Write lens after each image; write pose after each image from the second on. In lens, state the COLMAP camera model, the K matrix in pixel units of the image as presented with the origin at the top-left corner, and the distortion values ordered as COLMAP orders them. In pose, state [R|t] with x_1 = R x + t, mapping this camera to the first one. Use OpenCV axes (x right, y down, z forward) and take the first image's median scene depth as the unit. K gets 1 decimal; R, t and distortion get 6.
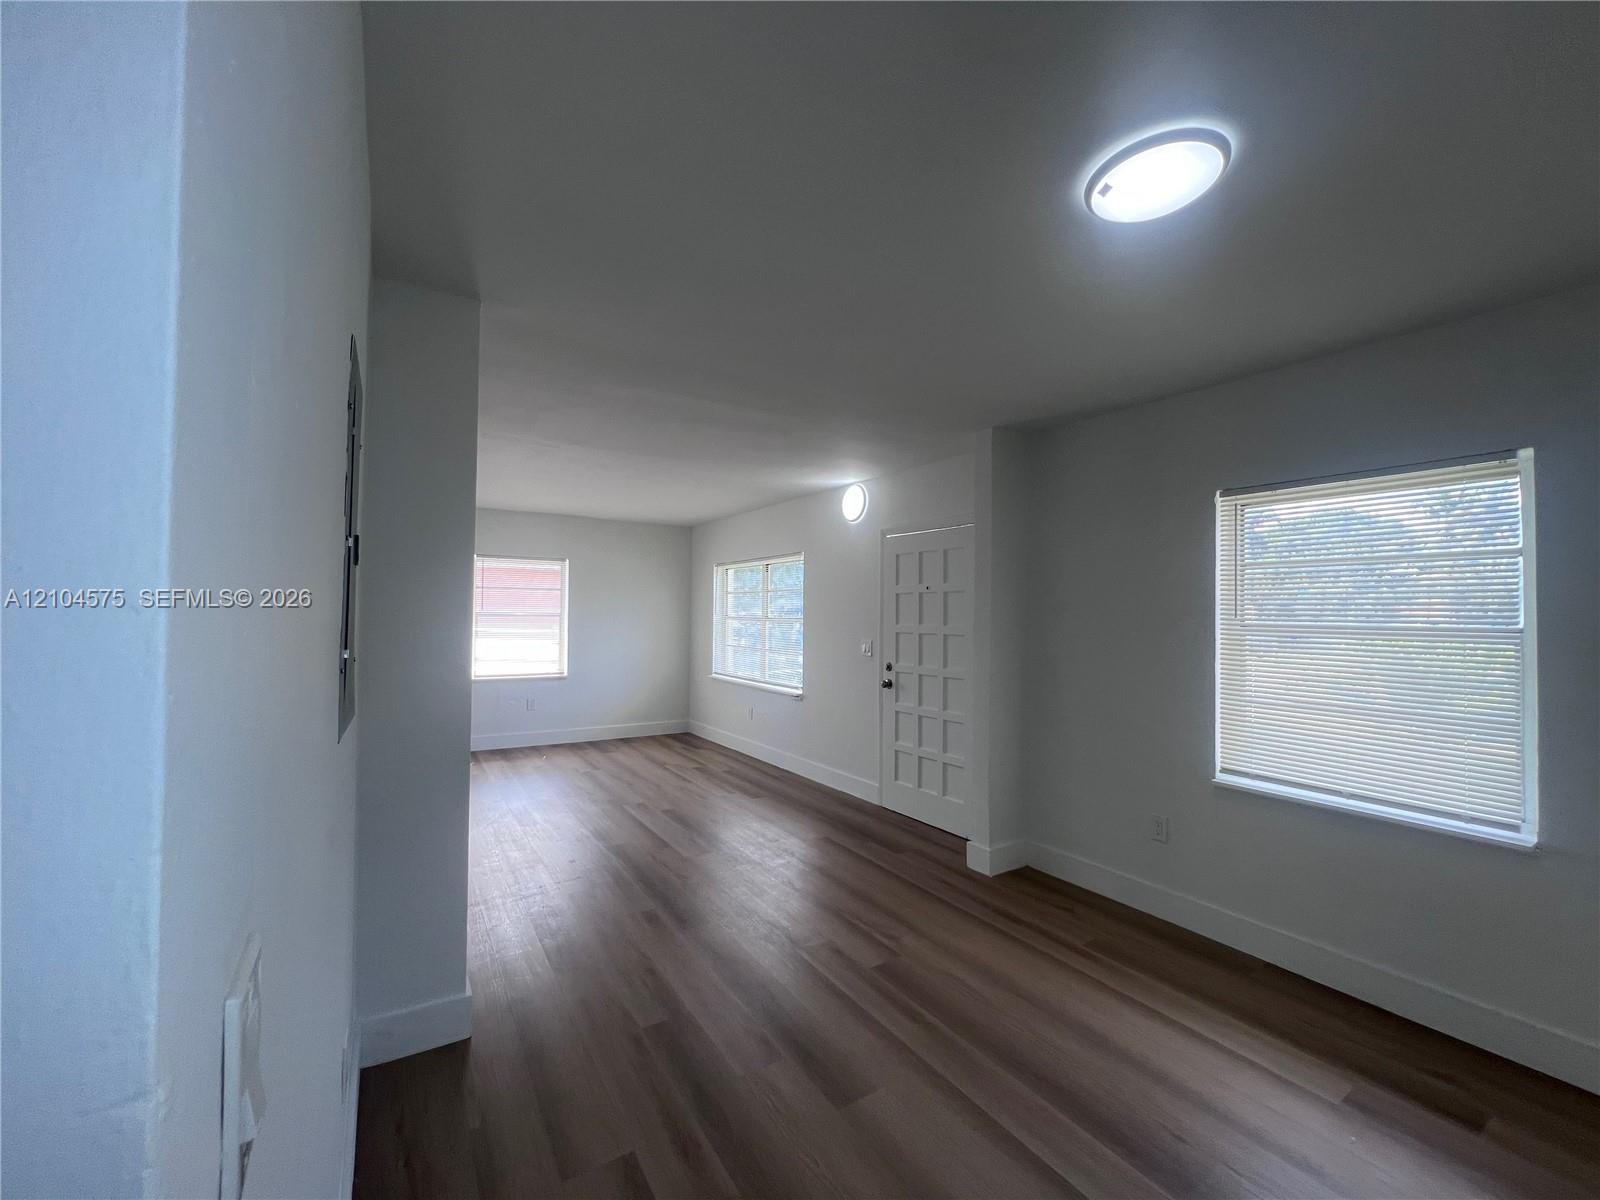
lens RADIAL K [[641.2, 0, 800.8], [0, 641.2, 604.1], [0, 0, 1]] dist [-0.002347, 0.000185]
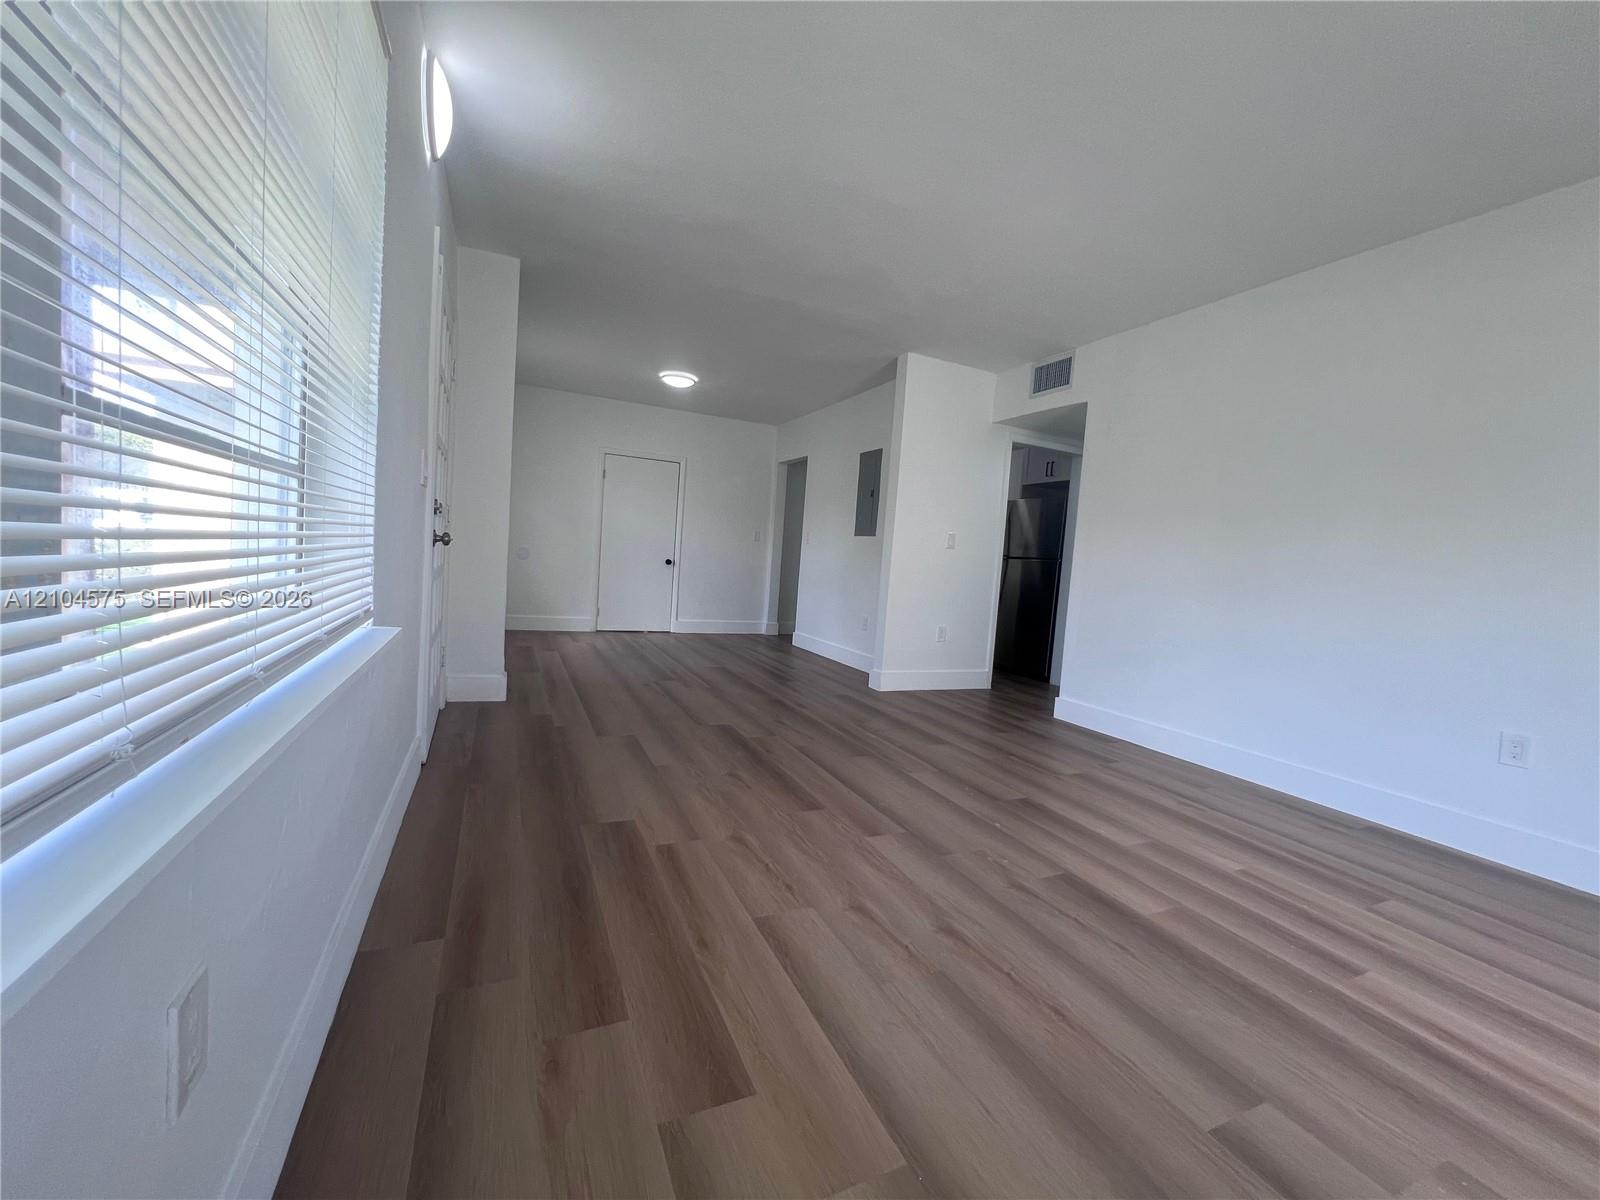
lens RADIAL K [[641.2, 0, 800.8], [0, 641.2, 604.1], [0, 0, 1]] dist [-0.002347, 0.000185]
pose [[-0.984624, -0.104565, 0.139938, -0.251511], [-0.097634, 0.993672, 0.055524, 0.120069], [-0.144859, 0.041008, -0.988602, 1.499491]]
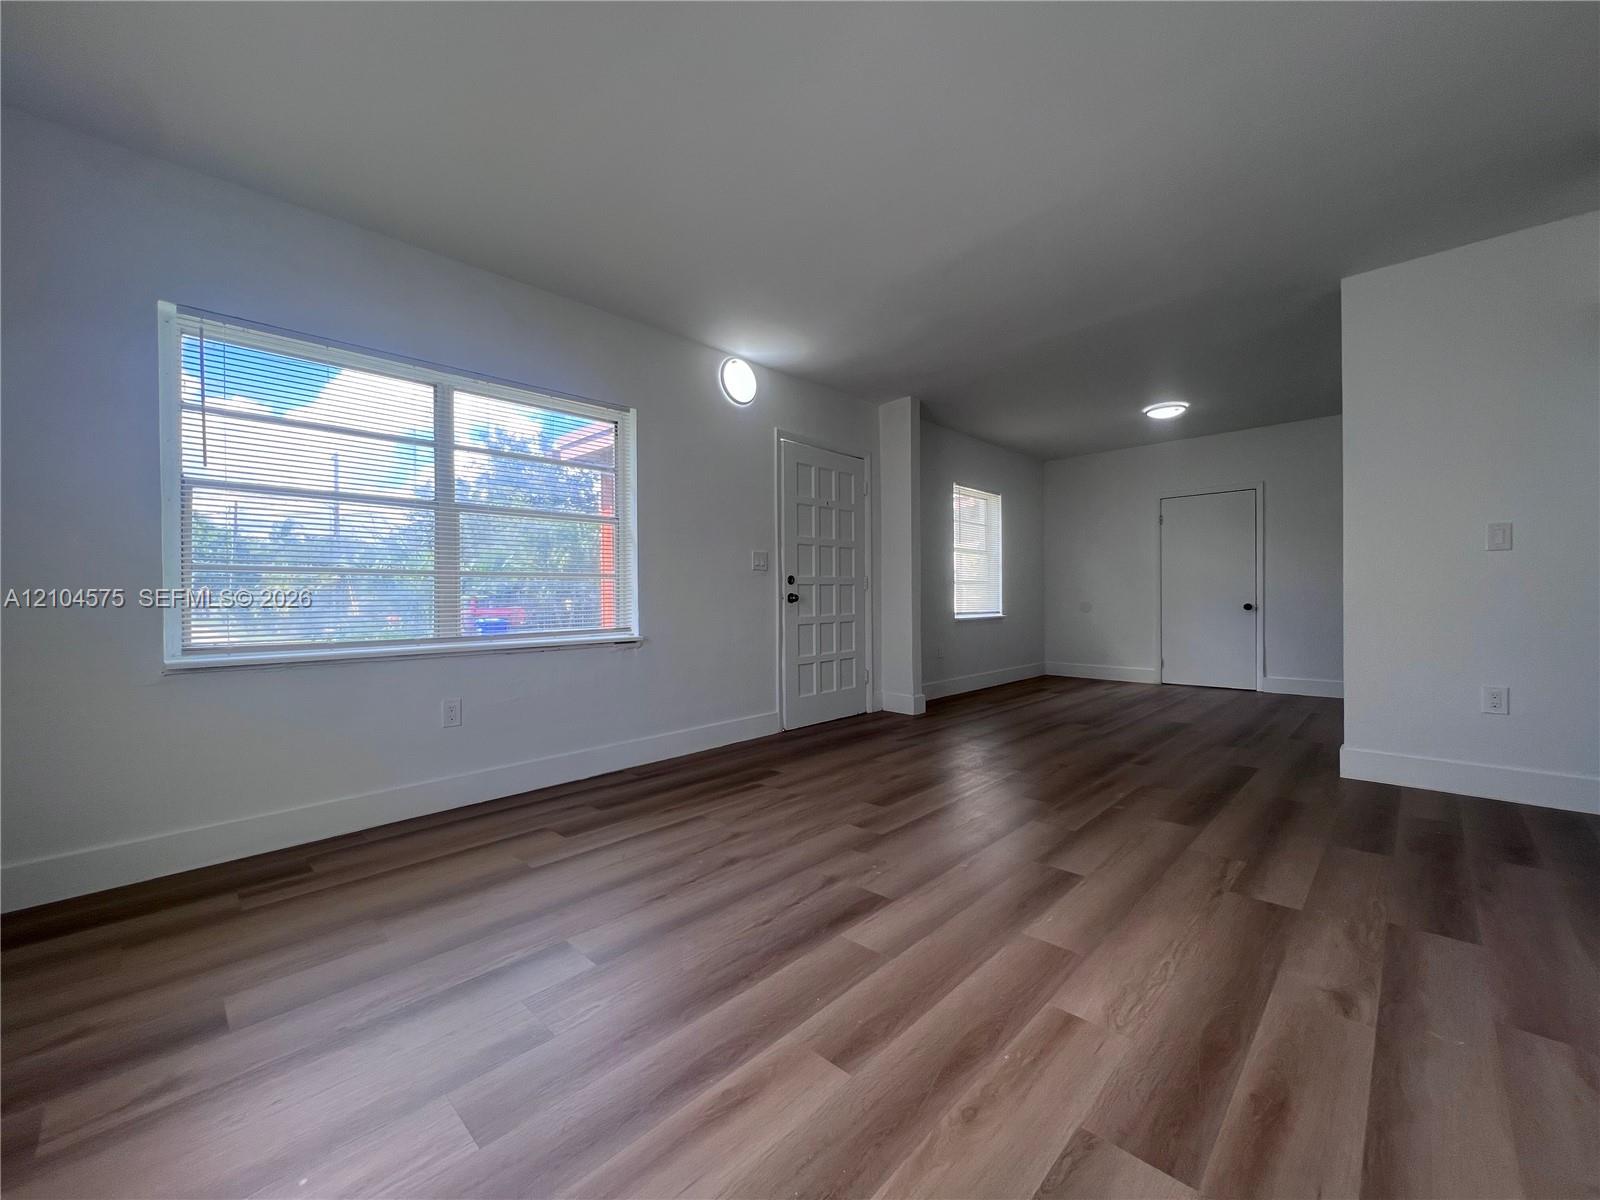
lens RADIAL K [[641.2, 0, 800.8], [0, 641.2, 604.1], [0, 0, 1]] dist [-0.002347, 0.000185]
pose [[-0.217970, -0.032129, 0.975427, -0.786005], [-0.016684, 0.999435, 0.029191, 0.106343], [-0.975813, -0.009911, -0.218383, 1.191383]]
